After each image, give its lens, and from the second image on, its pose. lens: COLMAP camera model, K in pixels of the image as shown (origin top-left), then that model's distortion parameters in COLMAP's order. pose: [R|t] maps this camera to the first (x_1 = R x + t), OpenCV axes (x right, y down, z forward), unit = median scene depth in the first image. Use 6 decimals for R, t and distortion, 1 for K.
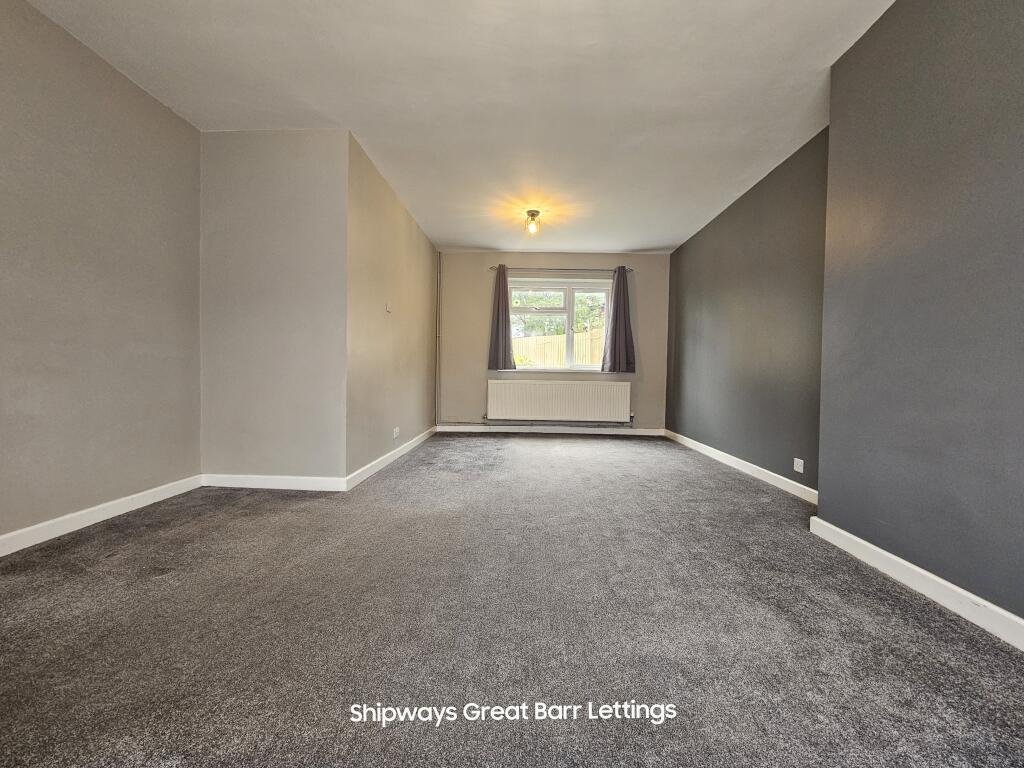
lens RADIAL K [[426.5, 0, 506.7], [0, 426.5, 380.0], [0, 0, 1]] dist [-0.000689, -0.000226]
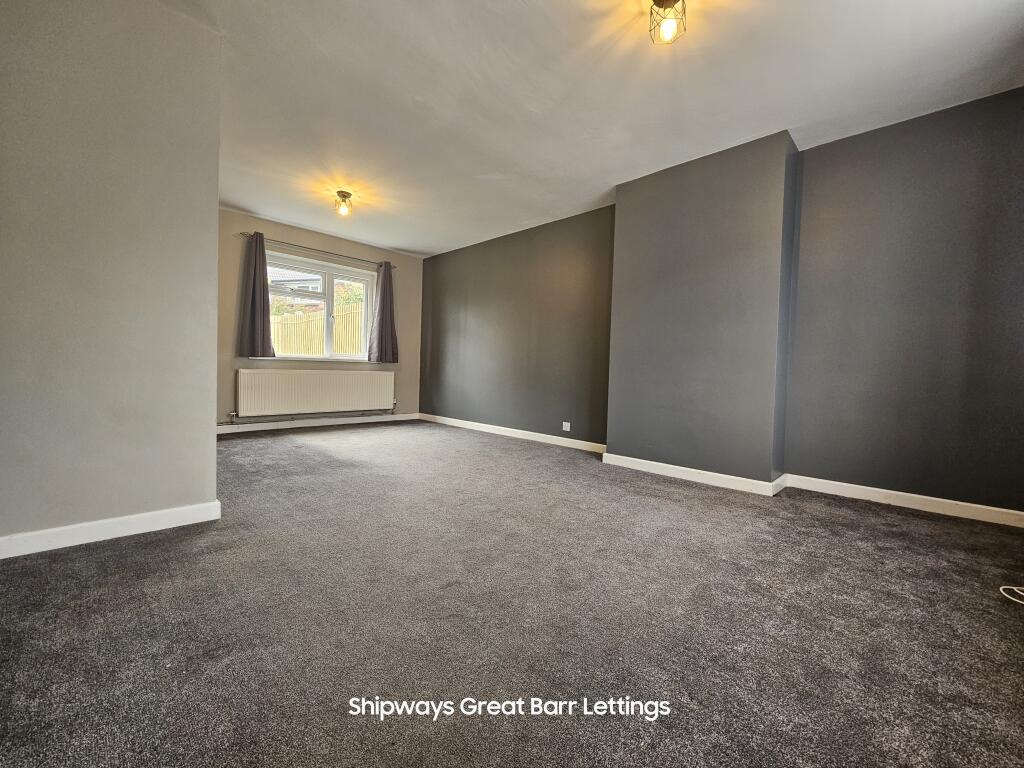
lens RADIAL K [[426.5, 0, 506.7], [0, 426.5, 380.0], [0, 0, 1]] dist [-0.000689, -0.000226]
pose [[0.679549, -0.016394, 0.733447, -0.305382], [-0.003940, 0.999654, 0.025995, -0.003243], [-0.733620, -0.020554, 0.679249, 0.061737]]
